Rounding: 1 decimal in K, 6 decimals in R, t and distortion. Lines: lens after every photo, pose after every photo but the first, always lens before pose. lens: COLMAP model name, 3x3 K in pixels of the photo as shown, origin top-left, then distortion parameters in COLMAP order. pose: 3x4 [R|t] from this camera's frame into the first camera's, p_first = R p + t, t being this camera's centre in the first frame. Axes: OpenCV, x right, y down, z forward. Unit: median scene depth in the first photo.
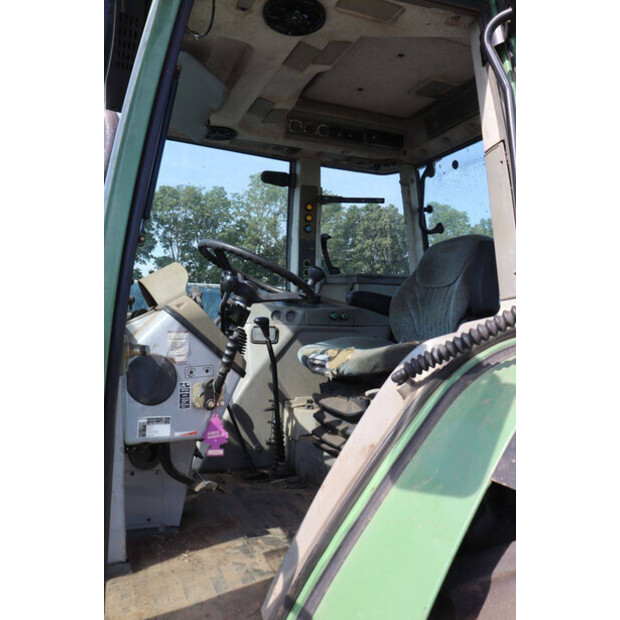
lens RADIAL K [[527.2, 0, 310.0], [0, 527.2, 310.0], [0, 0, 1]] dist [-0.196568, -0.000012]
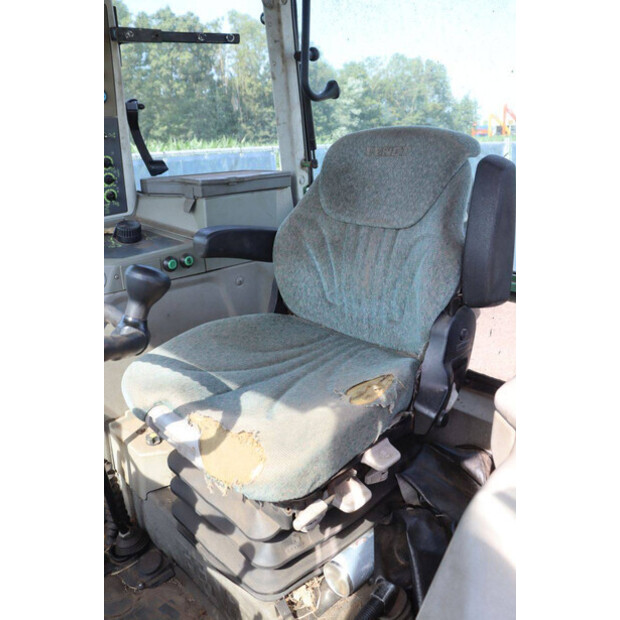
lens RADIAL K [[509.2, 0, 310.0], [0, 509.2, 310.0], [0, 0, 1]] dist [-0.165954, 0.128690]
pose [[0.931308, -0.149630, 0.332080, -0.001520], [0.026299, 0.936967, 0.348427, -0.116792], [-0.363283, -0.315759, 0.876539, 0.420012]]
